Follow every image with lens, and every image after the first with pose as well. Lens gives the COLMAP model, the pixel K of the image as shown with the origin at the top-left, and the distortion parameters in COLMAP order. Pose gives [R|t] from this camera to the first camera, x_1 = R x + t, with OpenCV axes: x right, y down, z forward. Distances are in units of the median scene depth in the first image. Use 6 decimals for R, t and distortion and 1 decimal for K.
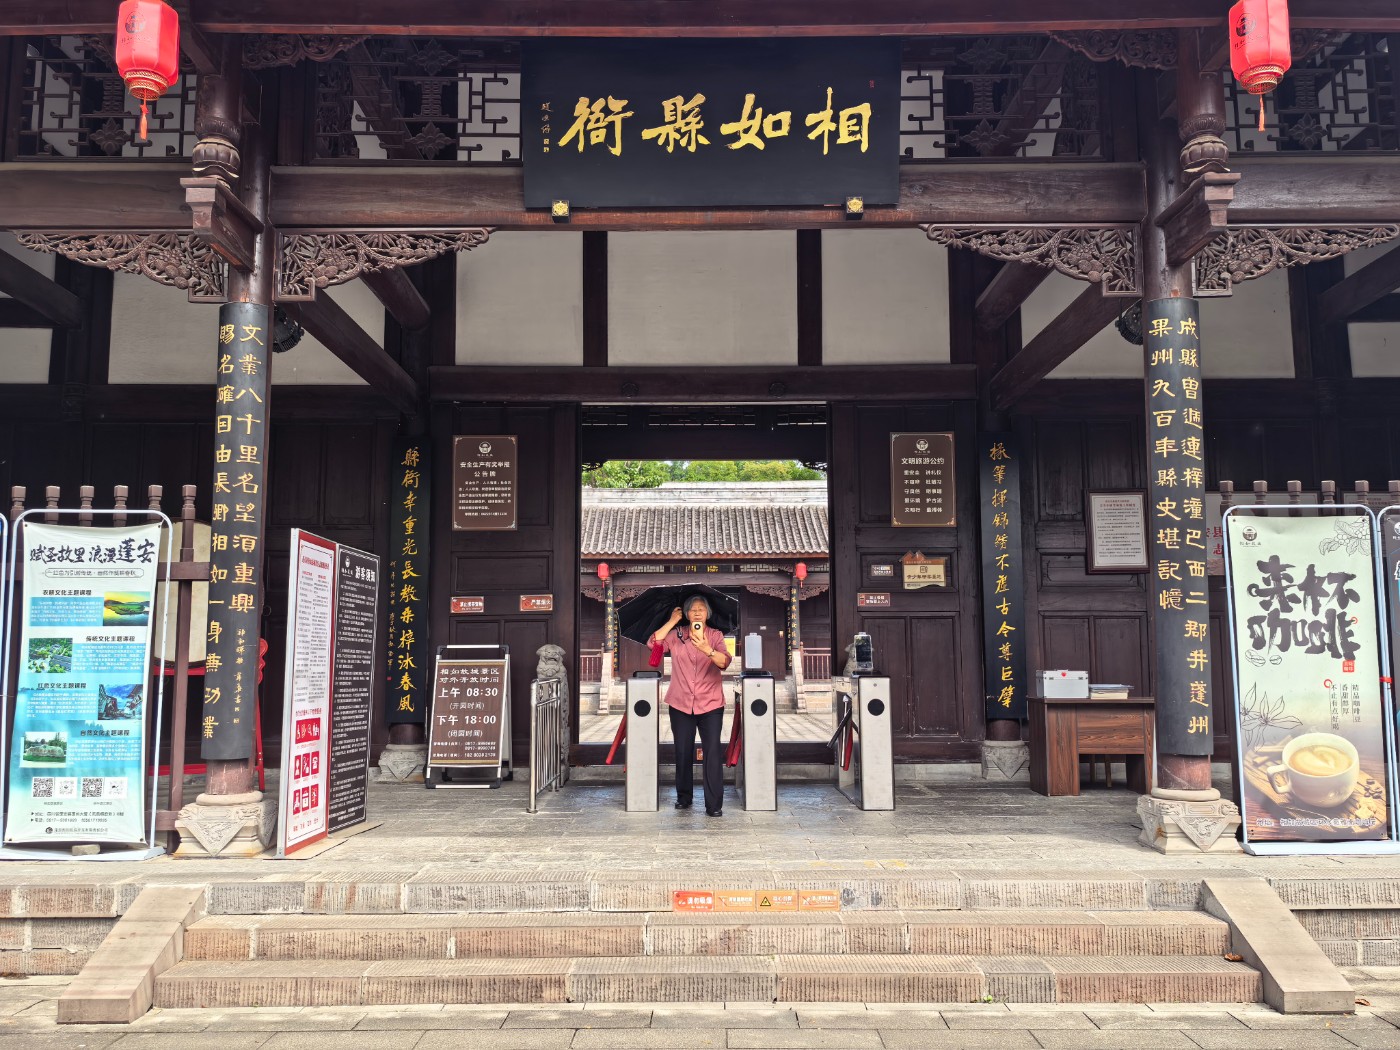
lens RADIAL K [[1206.0, 0, 700.0], [0, 1206.0, 525.0], [0, 0, 1]] dist [0.017234, 0.000135]
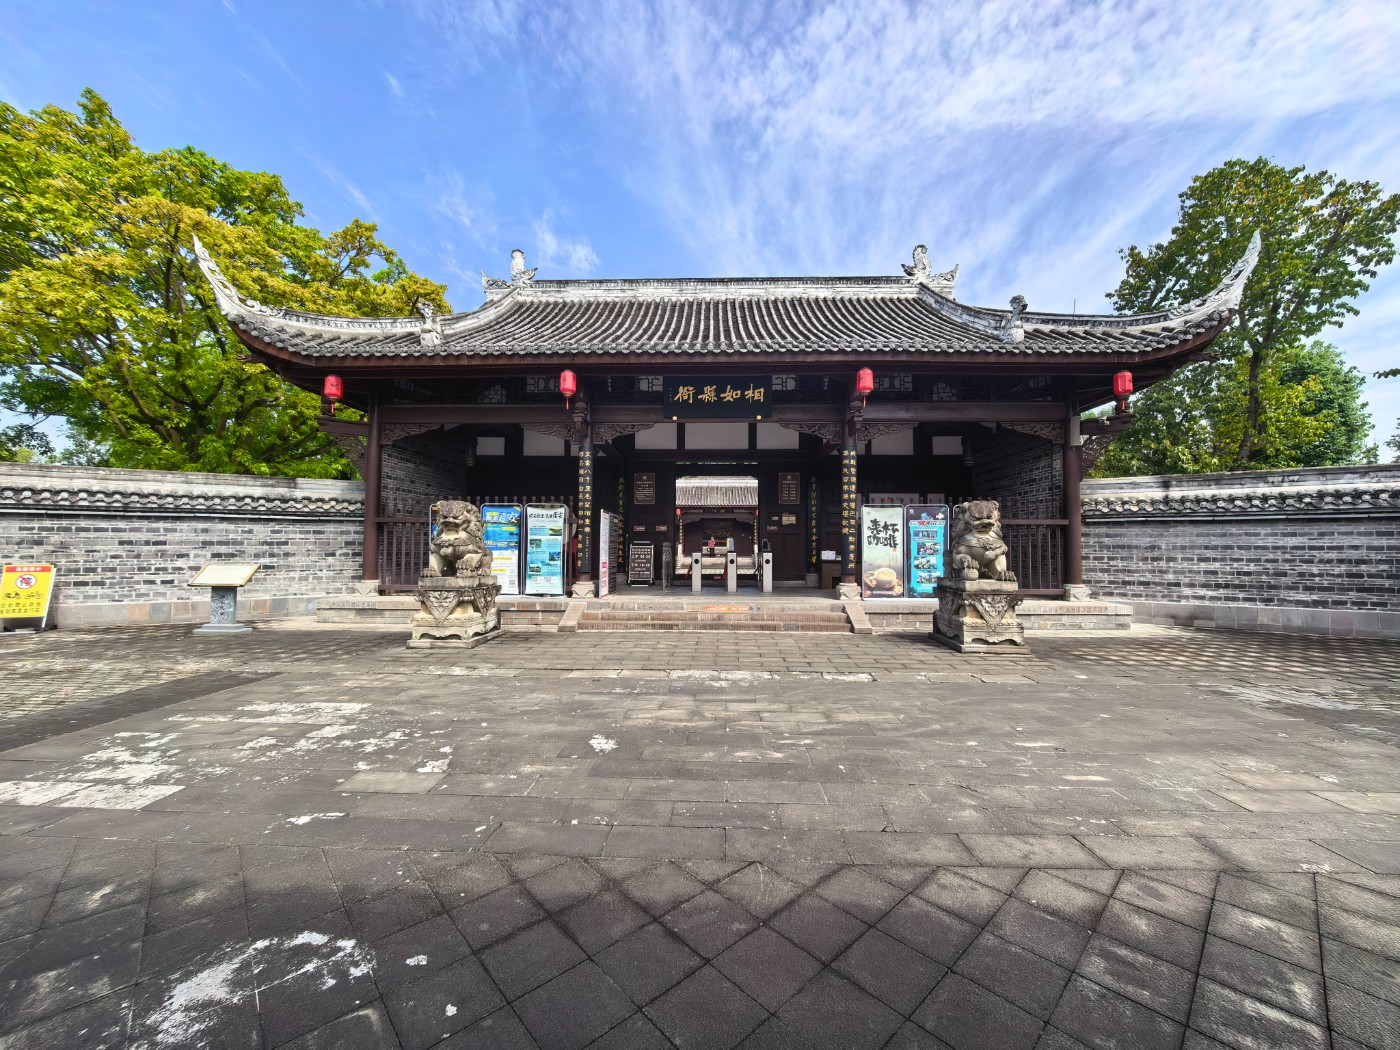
lens RADIAL K [[547.1, 0, 704.1], [0, 547.1, 525.1], [0, 0, 1]] dist [-0.001046, -0.000268]
pose [[0.999612, 0.007688, -0.026767, 0.014583], [-0.005817, 0.997580, 0.069289, -0.062014], [0.027235, -0.069107, 0.997237, -0.594010]]
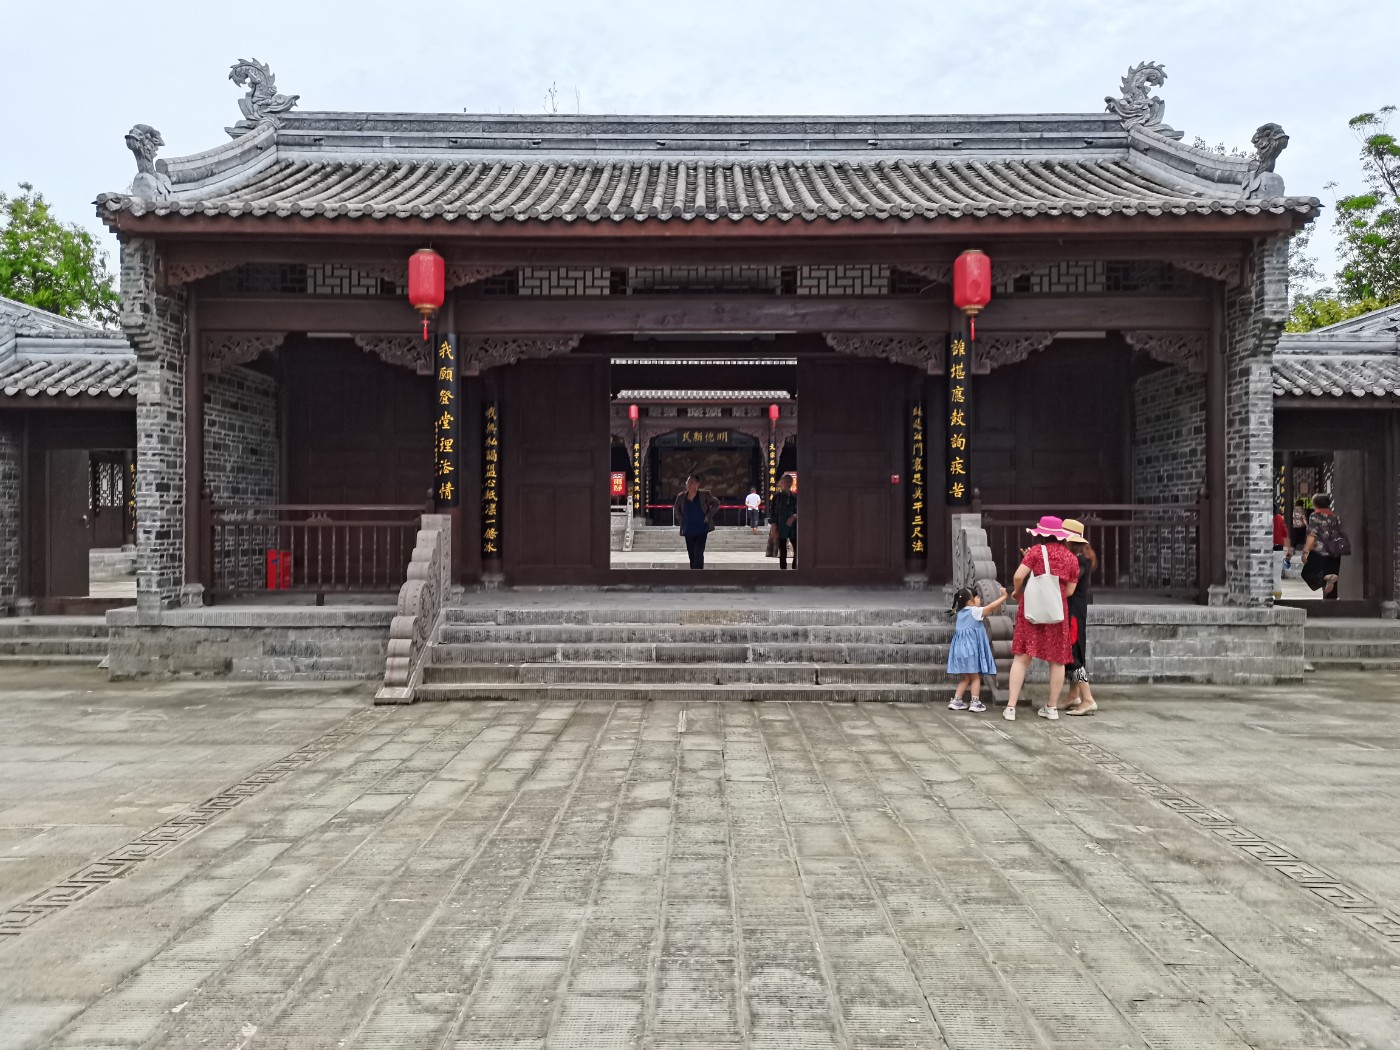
lens RADIAL K [[1068.0, 0, 700.0], [0, 1068.0, 525.0], [0, 0, 1]] dist [0.001117, 0.000567]
pose [[0.999979, 0.004680, -0.004535, 0.012309], [-0.004161, 0.994103, 0.108364, 0.352417], [0.005015, -0.108342, 0.994101, 3.262072]]
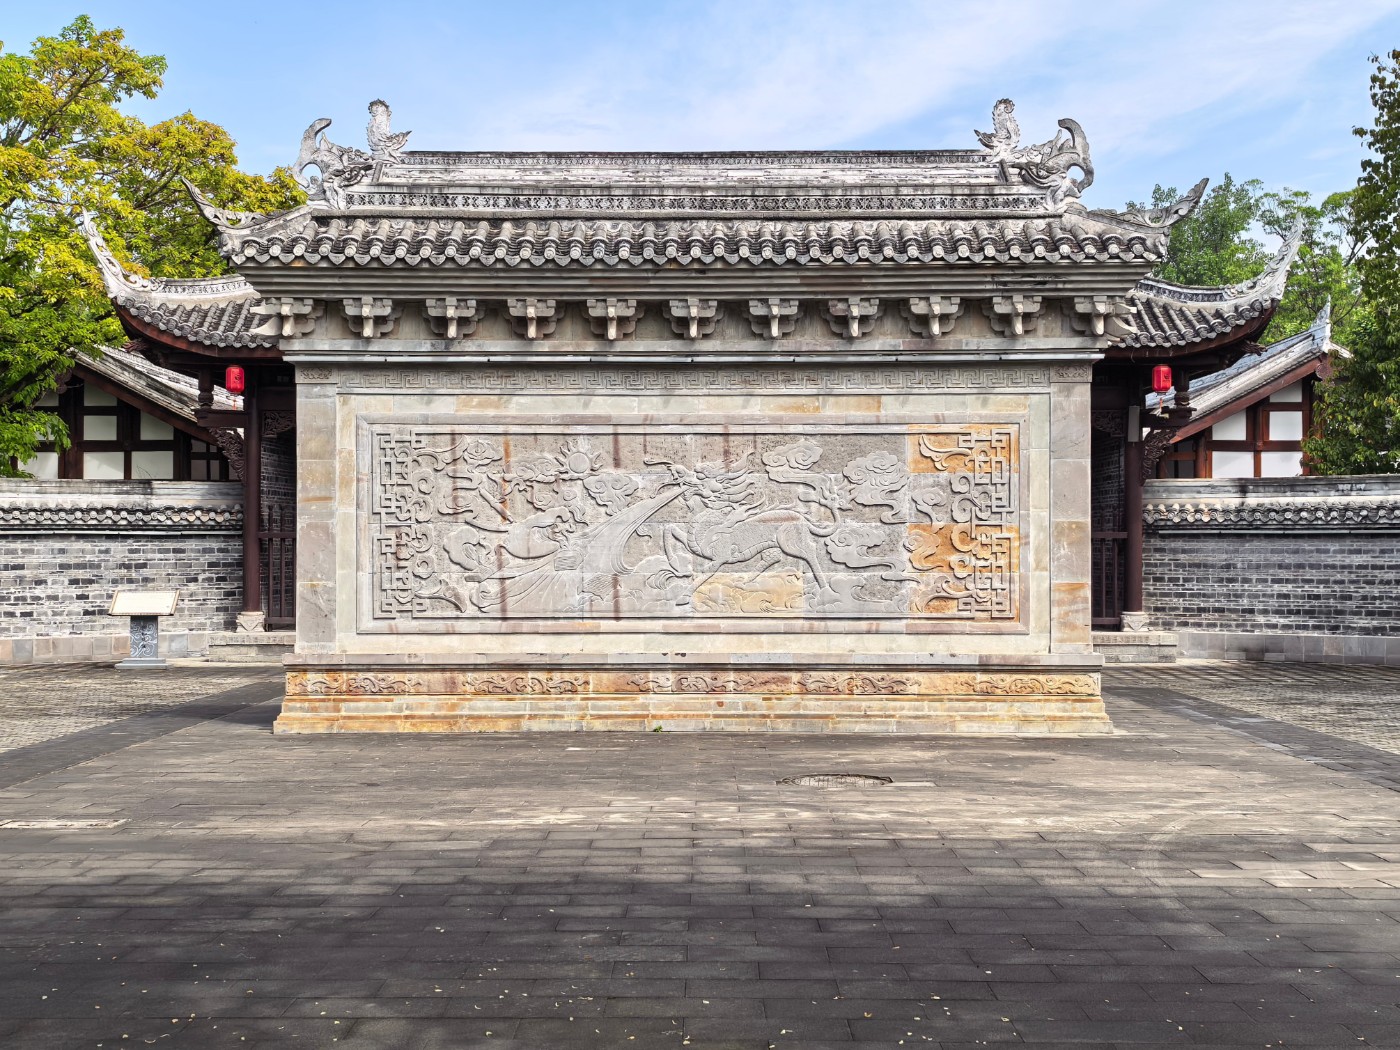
lens RADIAL K [[1792.7, 0, 700.0], [0, 1792.7, 525.0], [0, 0, 1]] dist [0.216753, -0.758692]
pose [[0.999965, 0.004626, 0.006984, -0.005010], [-0.005283, 0.995248, 0.097228, -0.378402], [-0.006501, -0.097261, 0.995238, -3.049033]]
